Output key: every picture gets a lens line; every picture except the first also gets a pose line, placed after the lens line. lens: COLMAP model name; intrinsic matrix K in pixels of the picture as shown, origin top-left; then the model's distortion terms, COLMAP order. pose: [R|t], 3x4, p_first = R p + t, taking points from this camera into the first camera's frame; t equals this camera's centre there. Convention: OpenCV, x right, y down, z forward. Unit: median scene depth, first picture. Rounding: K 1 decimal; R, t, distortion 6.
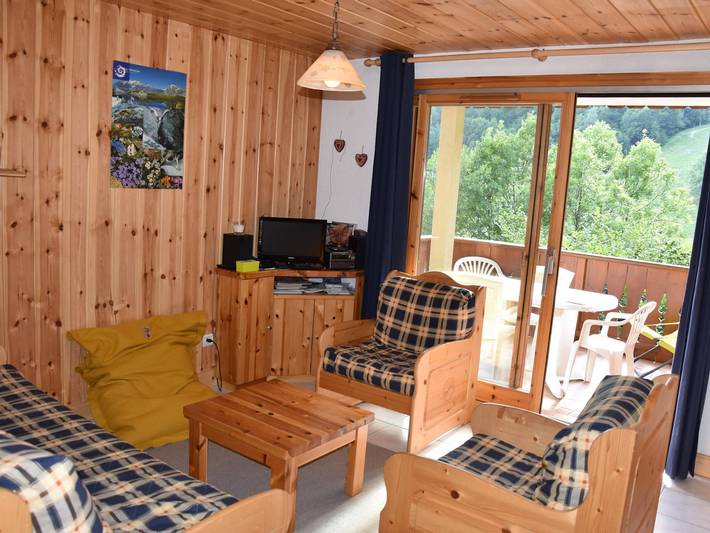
lens RADIAL K [[627.2, 0, 355.0], [0, 627.2, 266.5], [0, 0, 1]] dist [-0.164555, 0.147344]
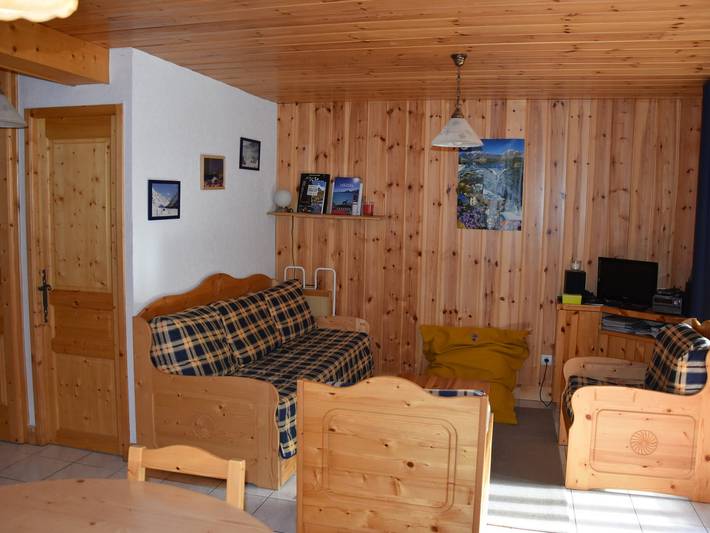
lens RADIAL K [[627.2, 0, 355.0], [0, 627.2, 266.5], [0, 0, 1]] dist [-0.164555, 0.147344]
pose [[0.393801, 0.040551, -0.918301, 0.804766], [-0.125702, 0.992017, -0.010099, 0.001824], [0.910560, 0.119410, 0.395754, 0.224135]]
